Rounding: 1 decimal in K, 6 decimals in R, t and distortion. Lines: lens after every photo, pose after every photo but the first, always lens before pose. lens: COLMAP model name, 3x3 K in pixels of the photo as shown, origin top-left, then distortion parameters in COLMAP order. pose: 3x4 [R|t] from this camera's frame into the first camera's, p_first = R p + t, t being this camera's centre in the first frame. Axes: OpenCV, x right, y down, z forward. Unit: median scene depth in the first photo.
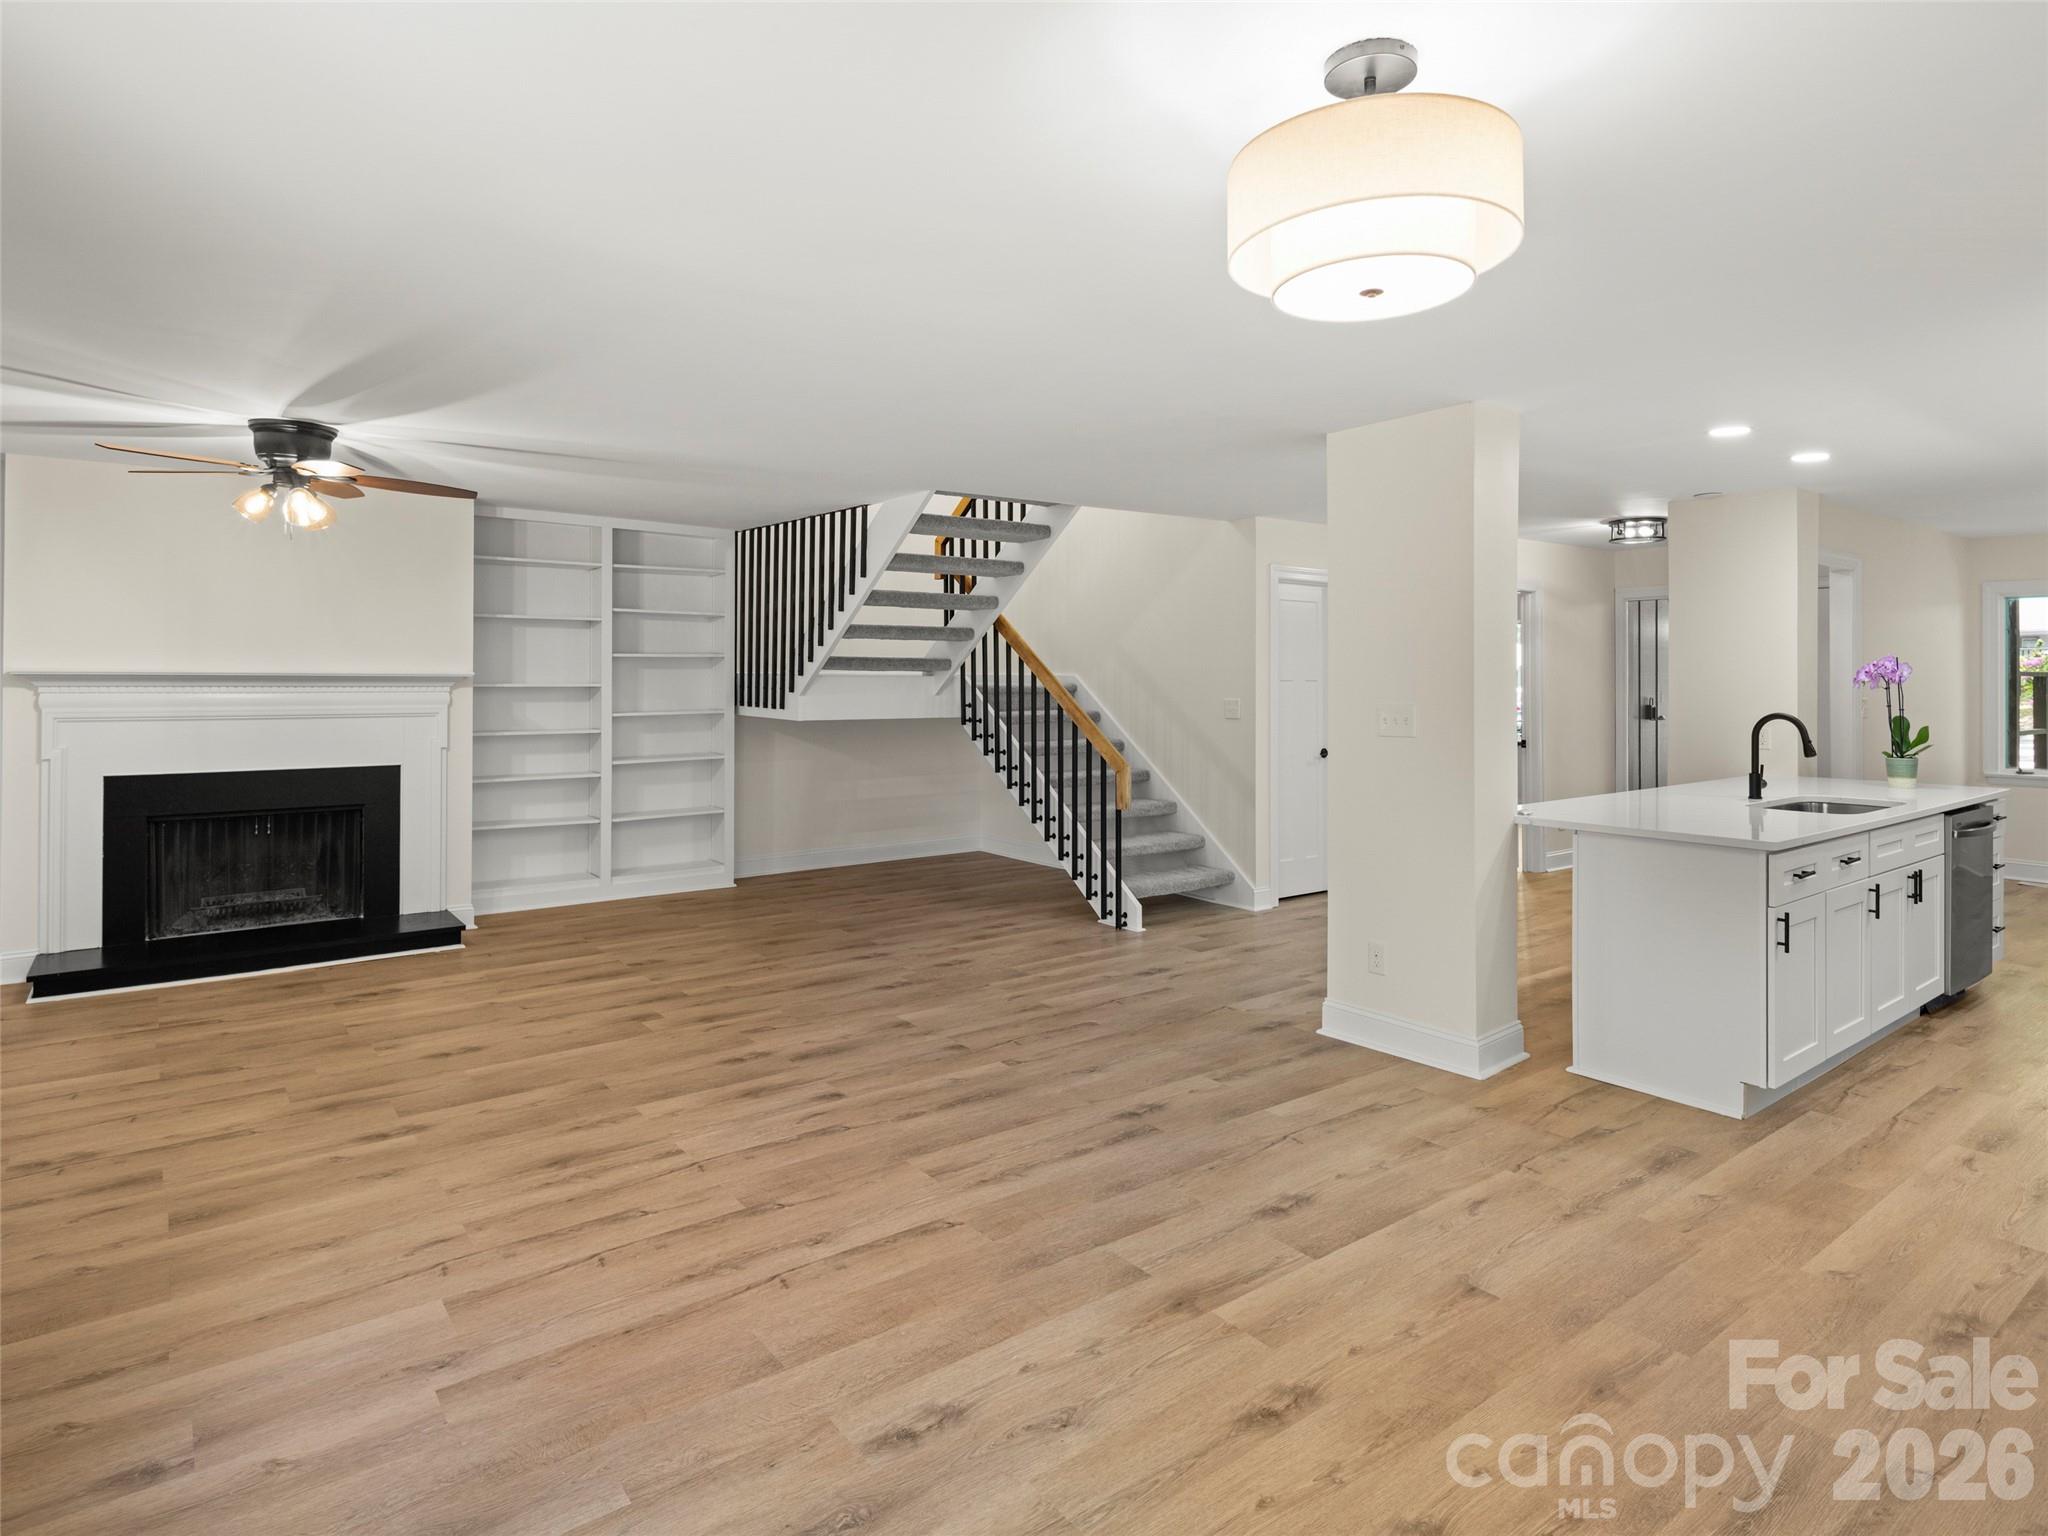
lens RADIAL K [[1122.8, 0, 1035.2], [0, 1122.8, 672.2], [0, 0, 1]] dist [0.007078, -0.005857]
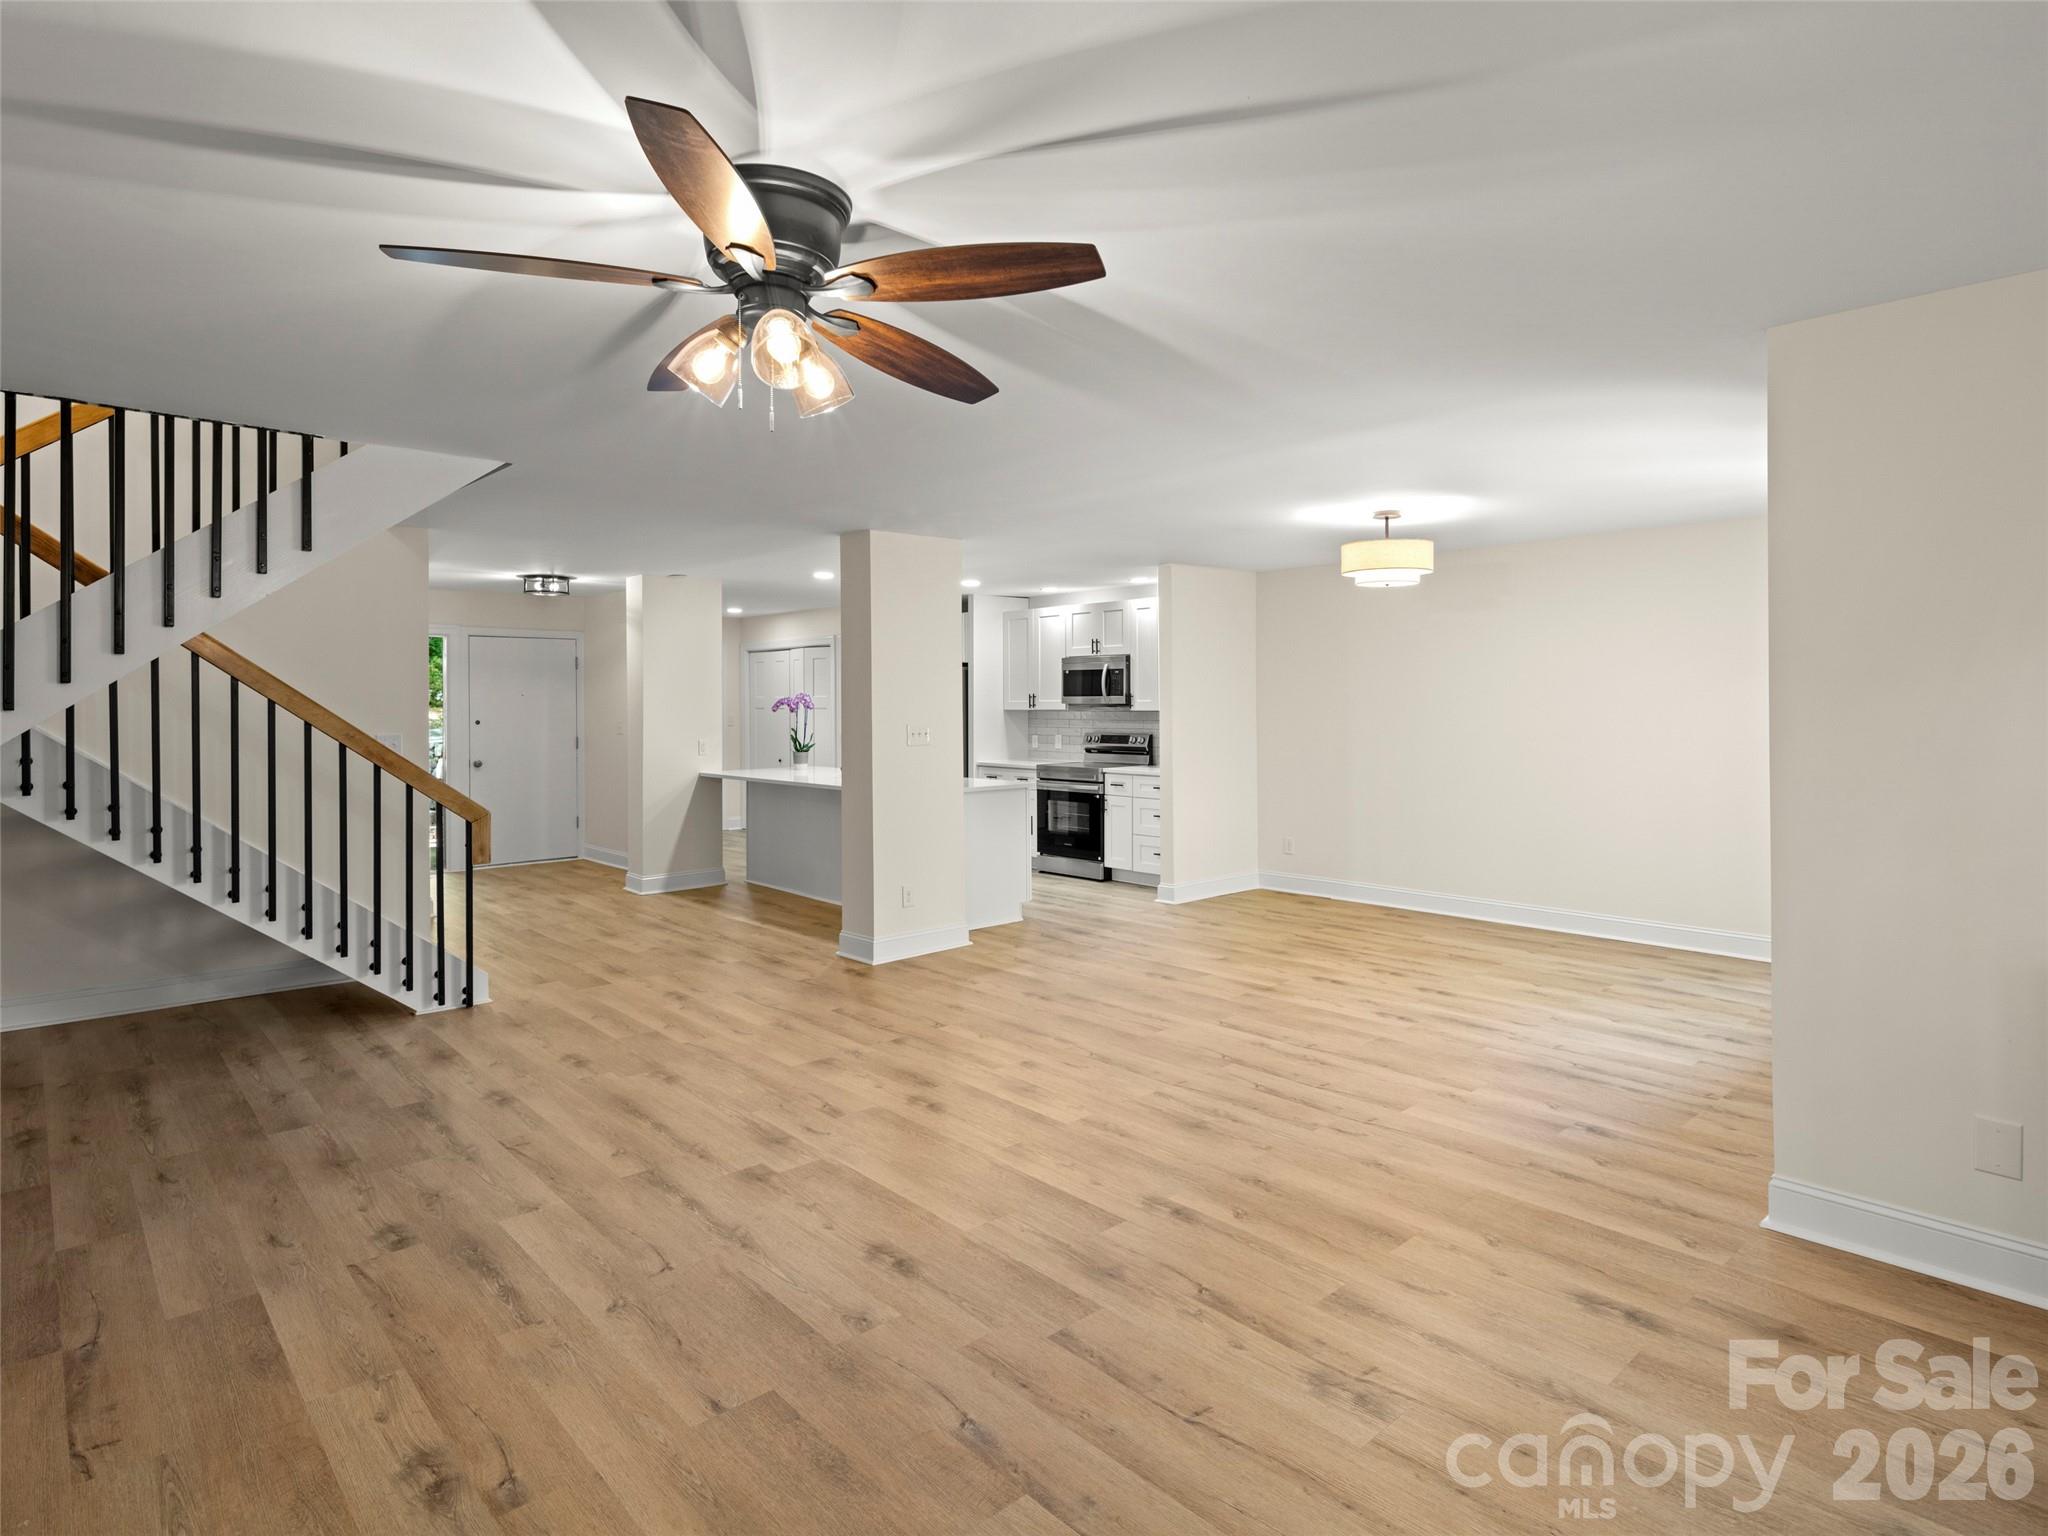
lens RADIAL K [[1122.8, 0, 1045.3], [0, 1122.8, 702.1], [0, 0, 1]] dist [0.007078, -0.005857]
pose [[-0.083992, 0.000476, 0.996466, -1.219845], [-0.000504, 1.000000, -0.000521, 0.000438], [-0.996466, -0.000546, -0.083992, 0.977183]]
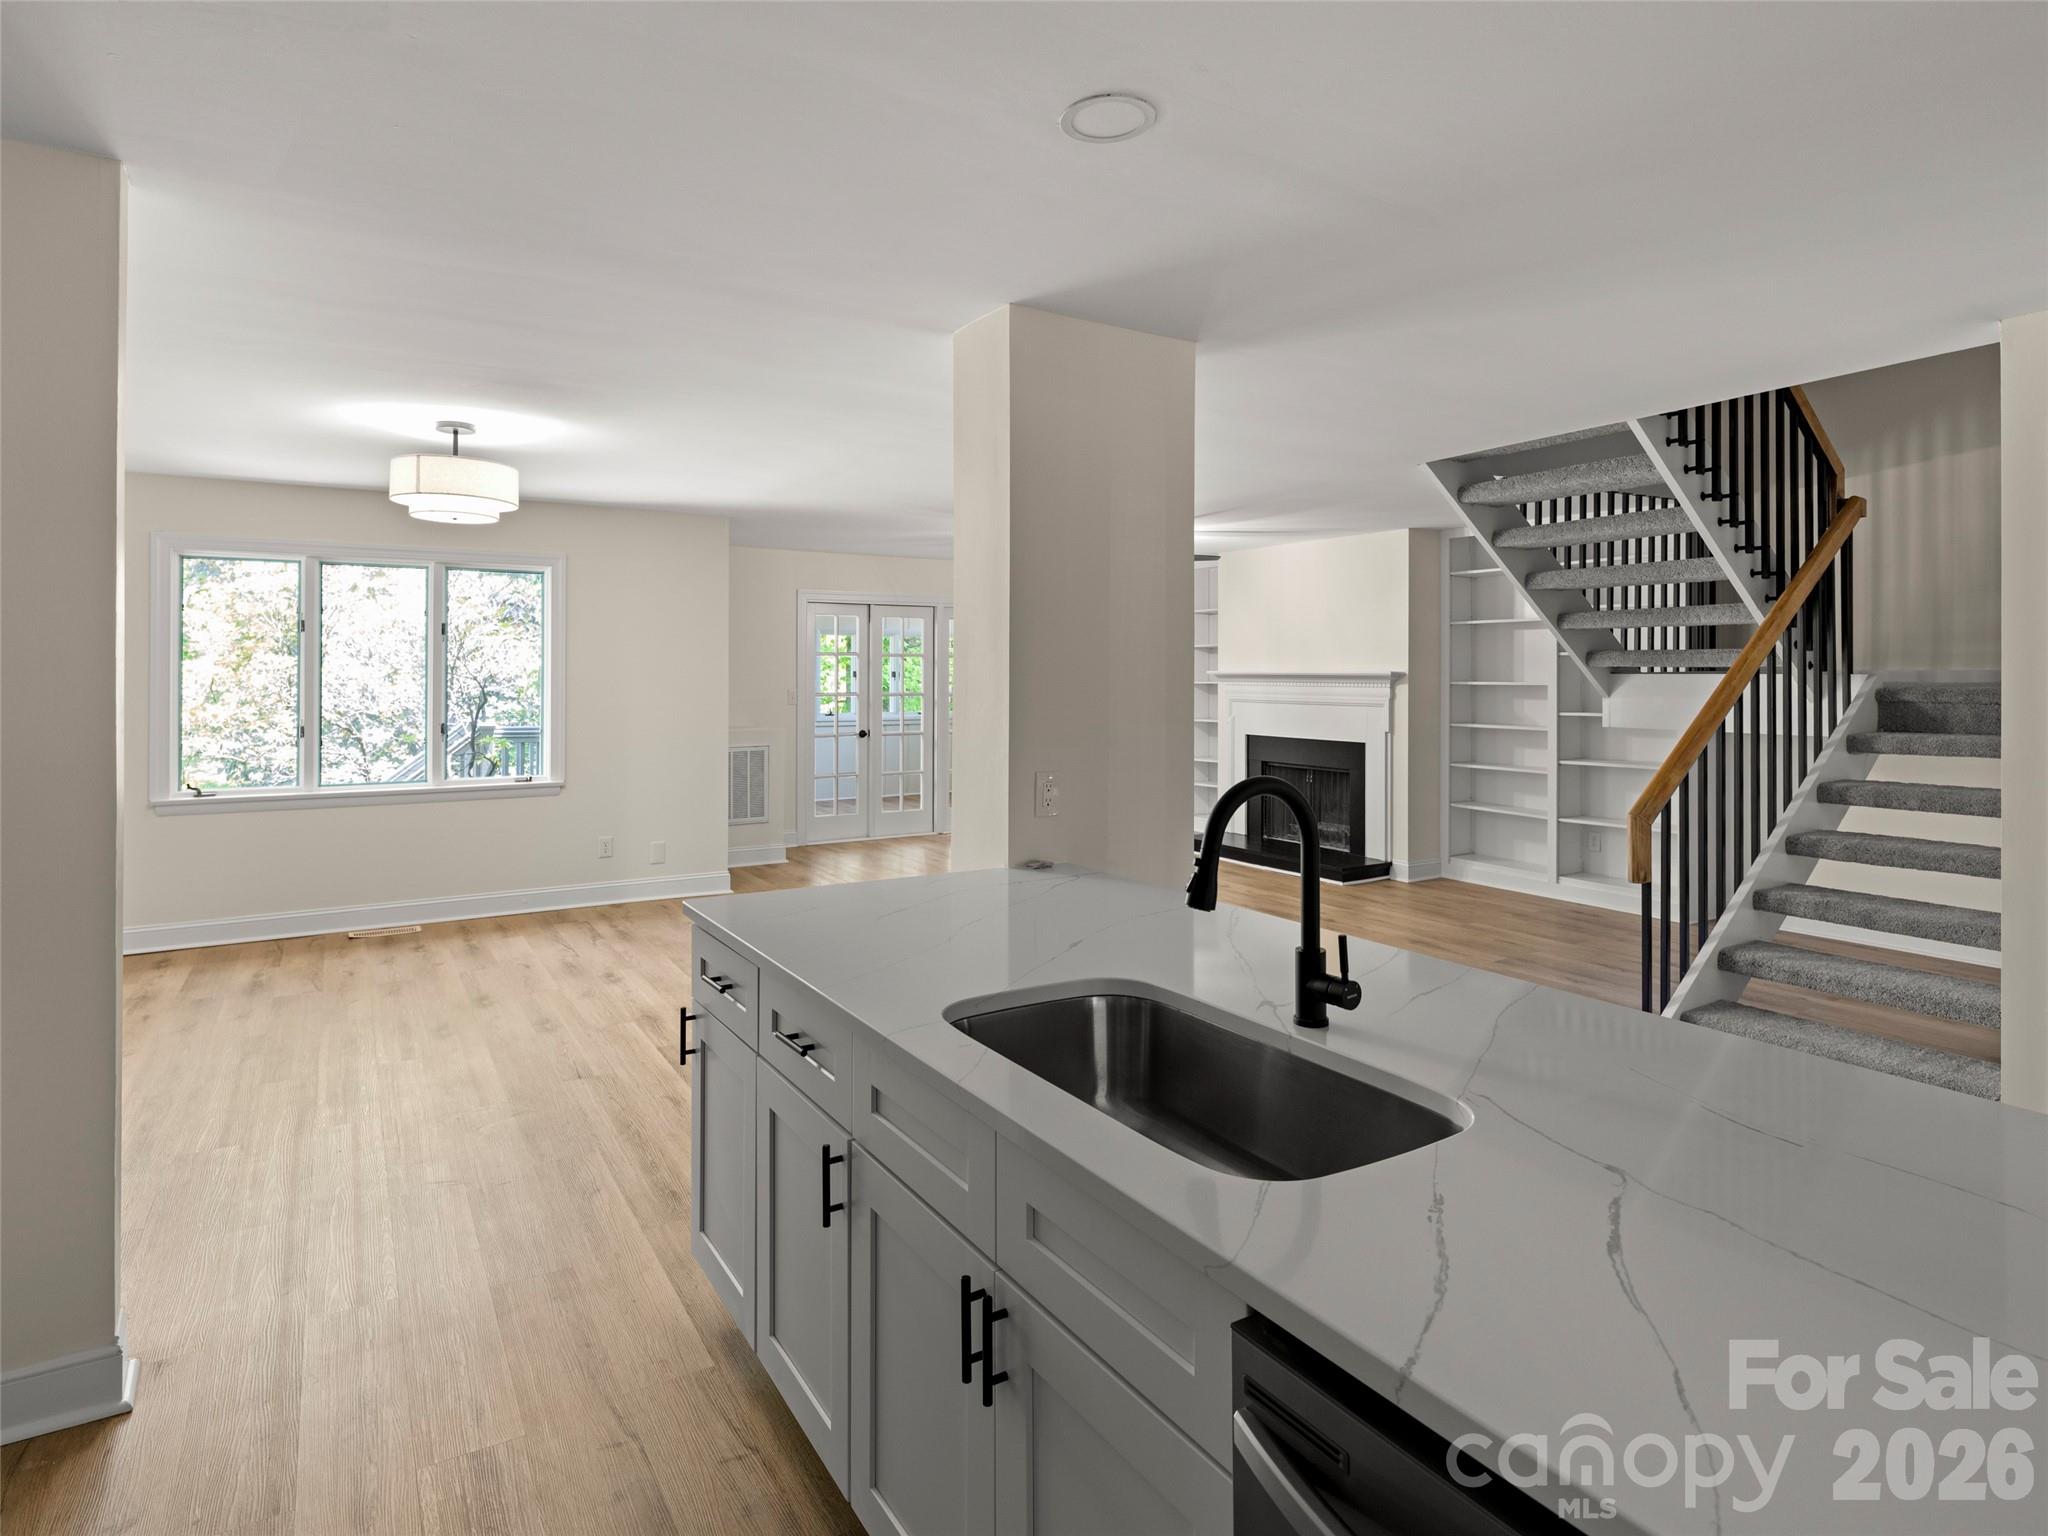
lens RADIAL K [[1122.8, 0, 1029.4], [0, 1122.8, 664.5], [0, 0, 1]] dist [0.007078, -0.005857]
pose [[-0.106232, -0.011893, -0.994270, 1.135786], [0.003612, 0.999917, -0.012347, 0.009041], [0.994335, -0.004902, -0.106180, 1.096584]]
